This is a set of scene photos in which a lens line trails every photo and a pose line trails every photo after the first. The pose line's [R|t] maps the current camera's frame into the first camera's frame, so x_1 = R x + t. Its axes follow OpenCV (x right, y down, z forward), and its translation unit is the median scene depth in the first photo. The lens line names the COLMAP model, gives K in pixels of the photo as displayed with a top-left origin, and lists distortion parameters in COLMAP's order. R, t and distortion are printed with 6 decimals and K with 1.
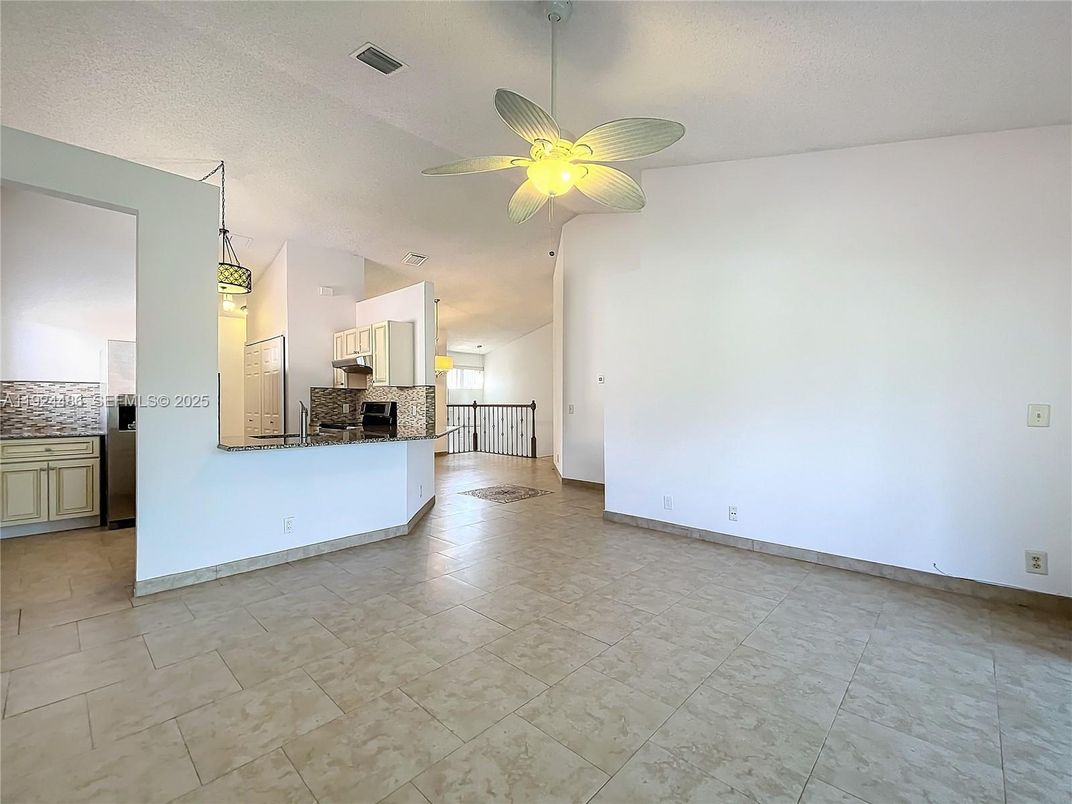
lens RADIAL K [[458.2, 0, 537.3], [0, 458.2, 417.3], [0, 0, 1]] dist [-0.002849, 0.001654]
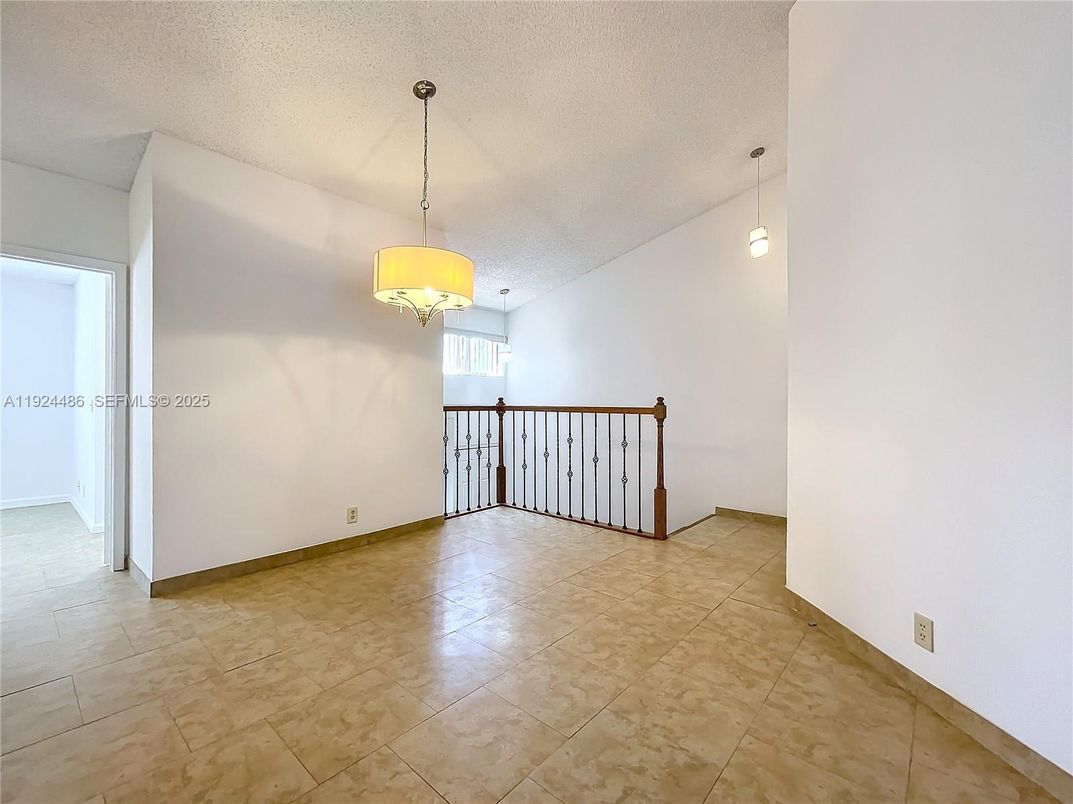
lens RADIAL K [[469.6, 0, 534.6], [0, 469.6, 403.2], [0, 0, 1]] dist [-0.001898, 0.001272]
pose [[0.999368, 0.004036, 0.035327, -0.240336], [-0.002967, 0.999537, -0.030268, -0.033196], [-0.035433, 0.030144, 0.998917, 1.045149]]
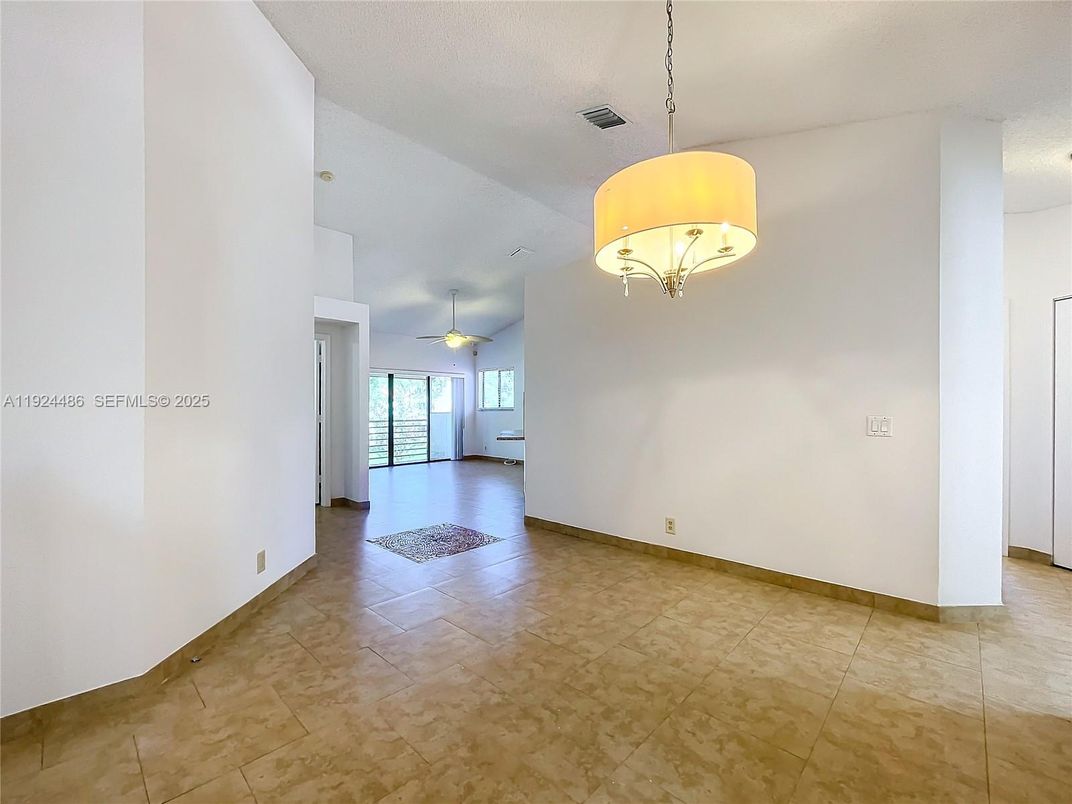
lens RADIAL K [[458.2, 0, 531.0], [0, 458.2, 402.8], [0, 0, 1]] dist [-0.002849, 0.001654]
pose [[-0.999961, -0.003313, 0.008142, -0.248315], [-0.003140, 0.999770, 0.021211, -0.066920], [-0.008211, 0.021185, -0.999742, 1.910330]]
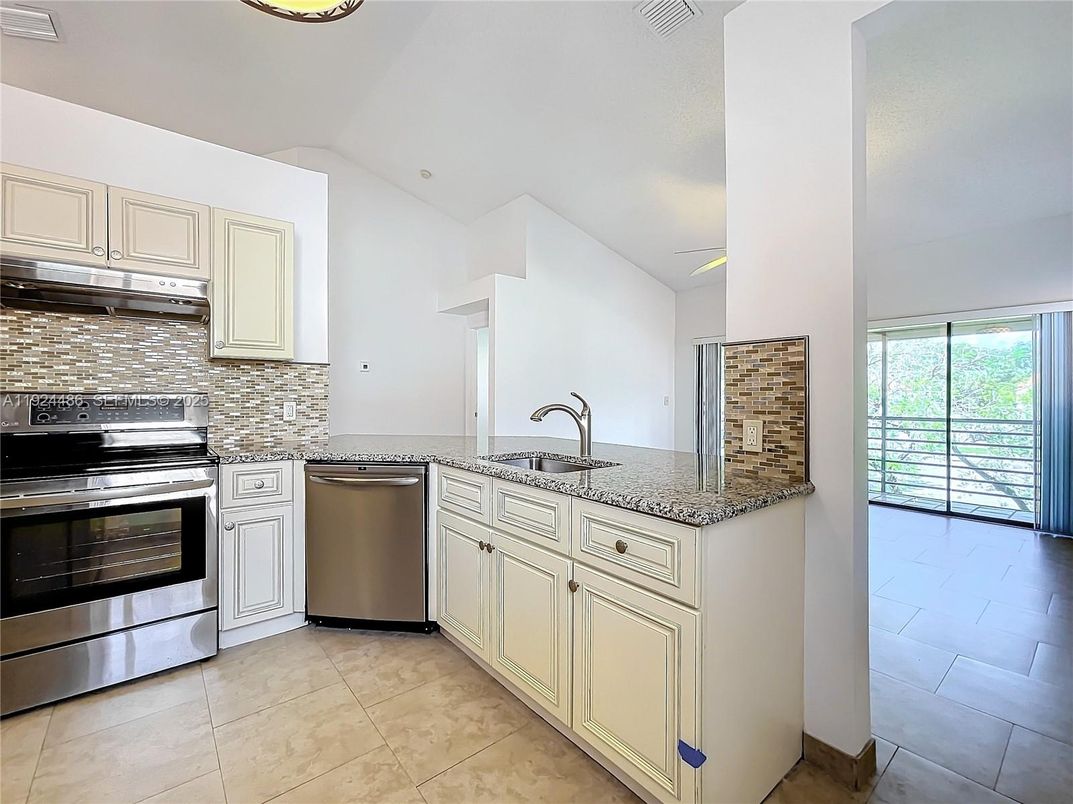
lens RADIAL K [[469.6, 0, 540.3], [0, 469.6, 394.4], [0, 0, 1]] dist [-0.001898, 0.001272]
pose [[0.121476, 0.000635, 0.992594, -0.751803], [0.030240, 0.999533, -0.004341, -0.022388], [-0.992134, 0.030544, 0.121400, 0.667771]]
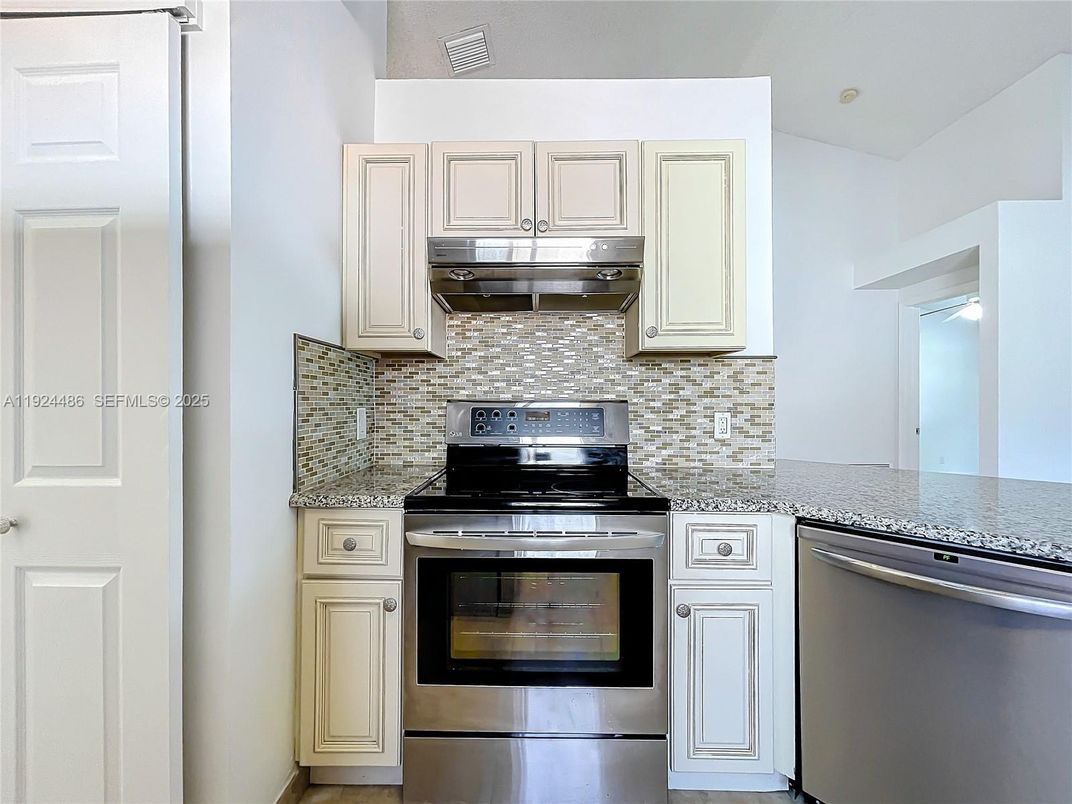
lens RADIAL K [[445.1, 0, 536.8], [0, 445.1, 400.7], [0, 0, 1]] dist [-0.000155, 0.000886]
pose [[0.727390, 0.002511, 0.686220, -0.613084], [0.023011, 0.999342, -0.028049, -0.027552], [-0.685839, 0.036193, 0.726853, 0.852868]]
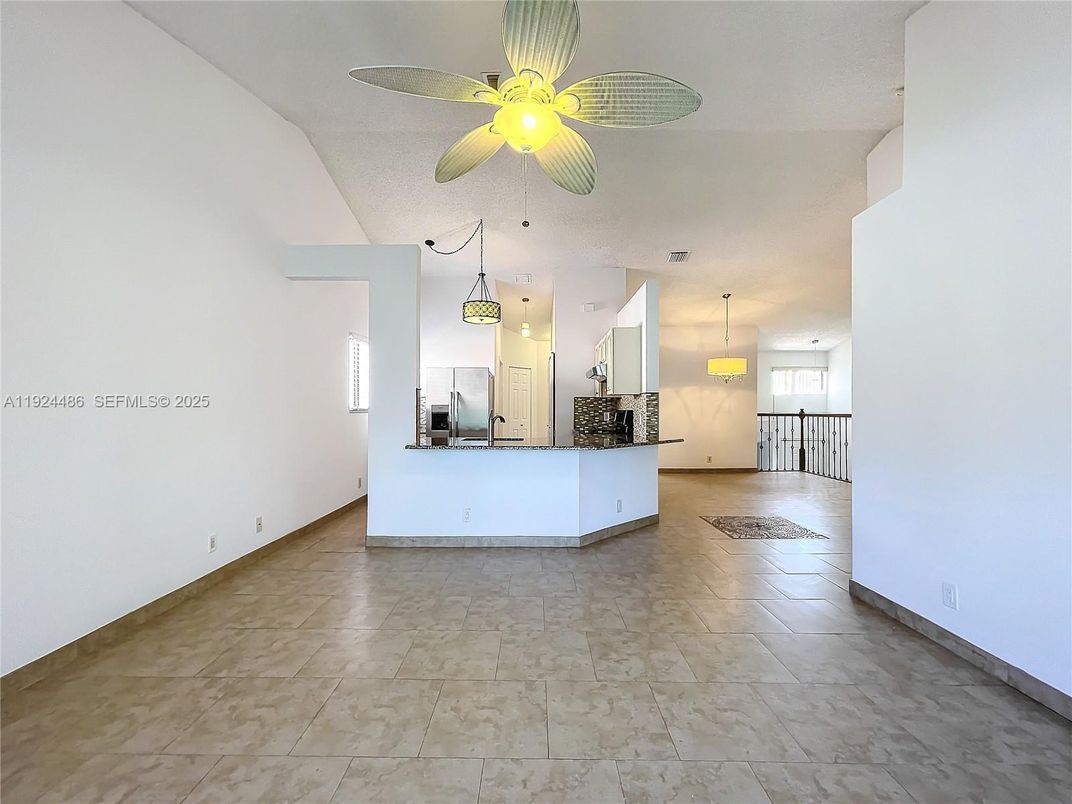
lens RADIAL K [[458.2, 0, 532.2], [0, 458.2, 413.1], [0, 0, 1]] dist [-0.002849, 0.001654]
pose [[0.681014, 0.003742, -0.732261, 0.267696], [-0.024639, 0.999538, -0.017807, -0.005615], [0.731855, 0.030169, 0.680792, 0.201253]]
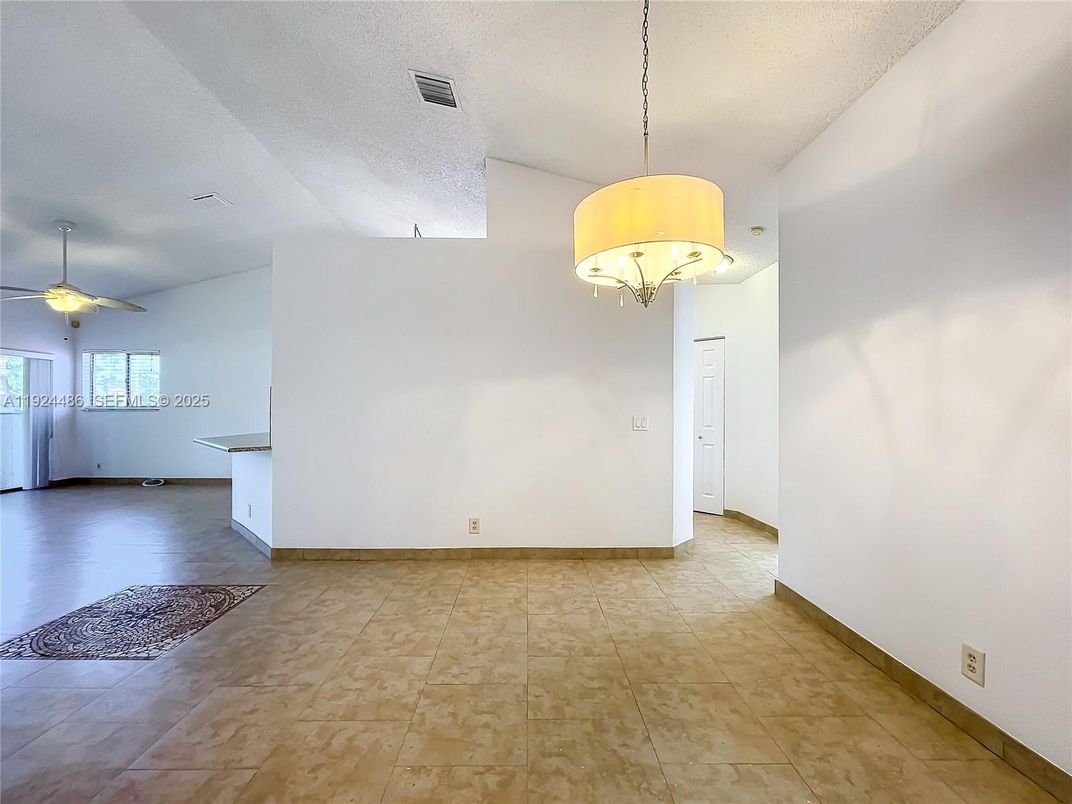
lens RADIAL K [[445.1, 0, 534.8], [0, 445.1, 404.1], [0, 0, 1]] dist [-0.000155, 0.000886]
pose [[-0.719281, -0.016360, -0.694527, -0.045456], [-0.031605, 0.999458, 0.009188, -0.061871], [0.694000, 0.028560, -0.719408, 1.767100]]
